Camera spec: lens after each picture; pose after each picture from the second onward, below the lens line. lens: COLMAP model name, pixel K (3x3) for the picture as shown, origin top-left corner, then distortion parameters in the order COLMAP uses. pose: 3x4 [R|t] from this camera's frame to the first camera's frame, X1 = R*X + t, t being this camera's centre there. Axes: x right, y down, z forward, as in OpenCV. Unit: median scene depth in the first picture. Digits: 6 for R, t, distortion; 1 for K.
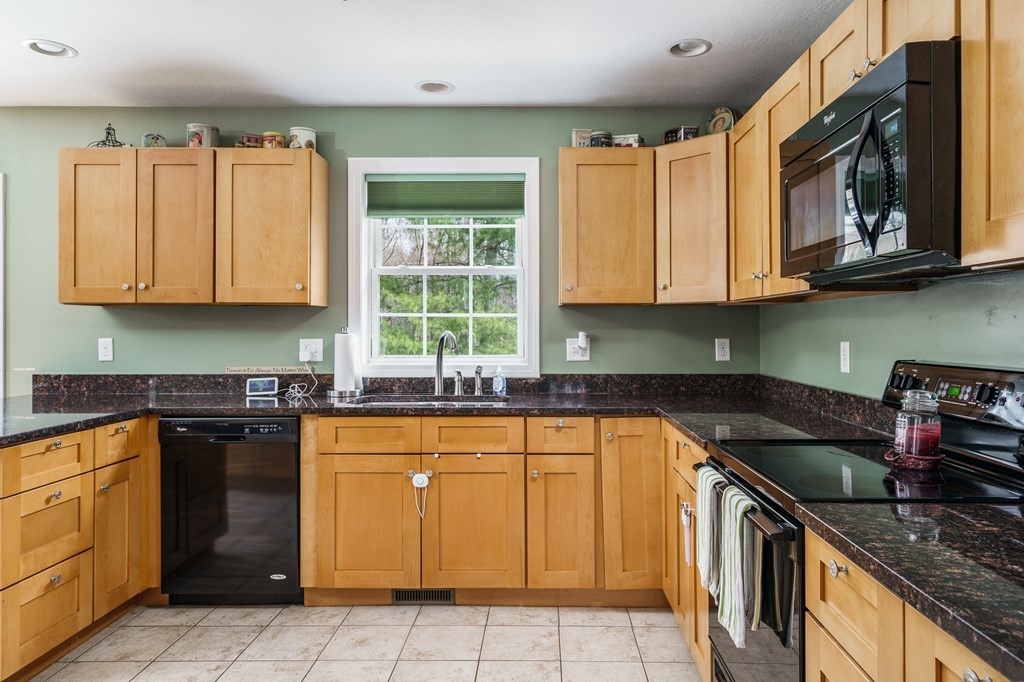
lens RADIAL K [[692.3, 0, 515.6], [0, 692.3, 324.6], [0, 0, 1]] dist [0.001109, -0.001656]
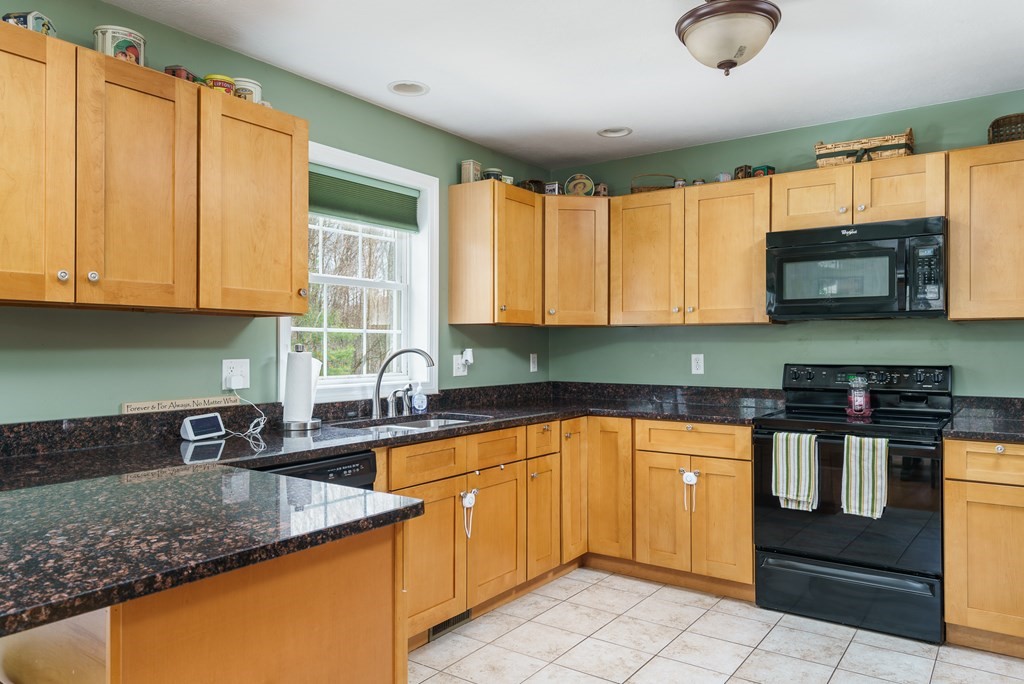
lens RADIAL K [[726.4, 0, 505.1], [0, 726.4, 342.9], [0, 0, 1]] dist [-0.002528, 0.006738]
pose [[0.562887, 0.003165, 0.826528, -0.810694], [-0.005140, 0.999987, -0.000328, 0.001490], [-0.826518, -0.004063, 0.562896, 0.319331]]
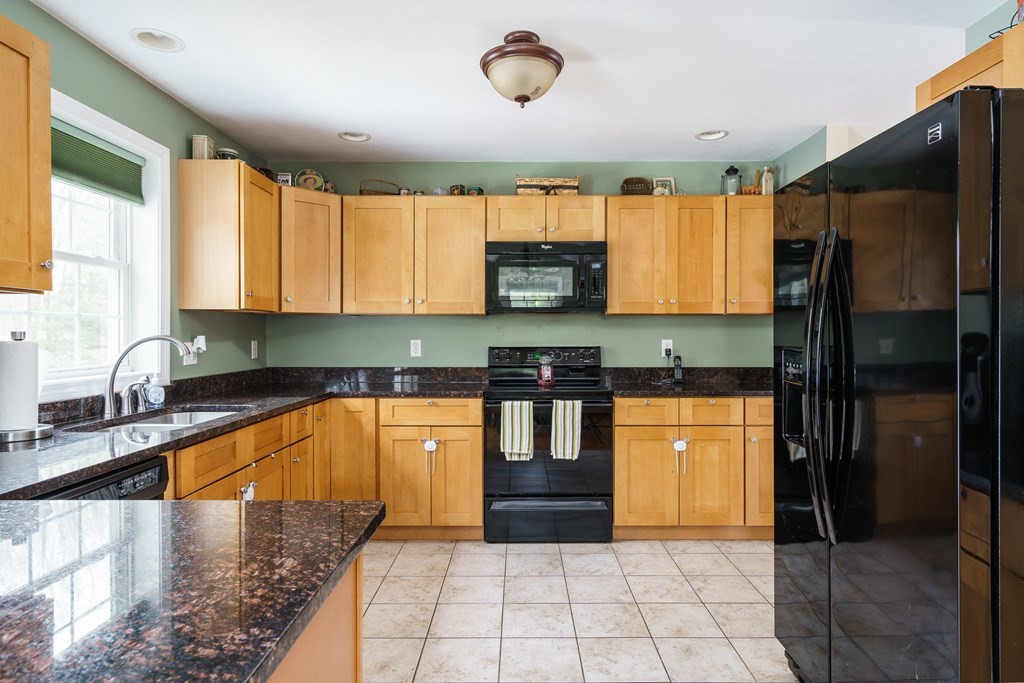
lens RADIAL K [[597.3, 0, 537.8], [0, 597.3, 337.0], [0, 0, 1]] dist [0.000403, 0.002557]
pose [[-0.045089, -0.007010, 0.998958, -0.808282], [-0.005833, 0.999960, 0.006754, 0.003556], [-0.998966, -0.005522, -0.045128, 0.548023]]
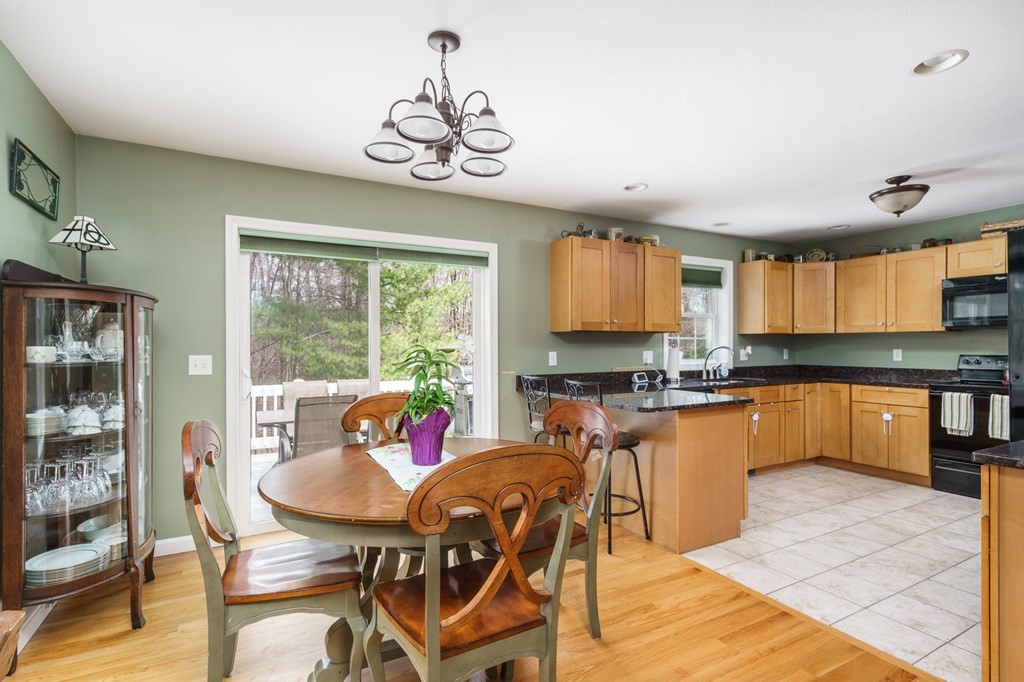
lens RADIAL K [[513.4, 0, 493.6], [0, 513.4, 349.1], [0, 0, 1]] dist [0.007487, -0.001224]
pose [[0.869331, -0.007060, 0.494180, -1.354280], [0.001286, 0.999927, 0.012023, -0.001529], [-0.494229, -0.009816, 0.869276, 0.028215]]
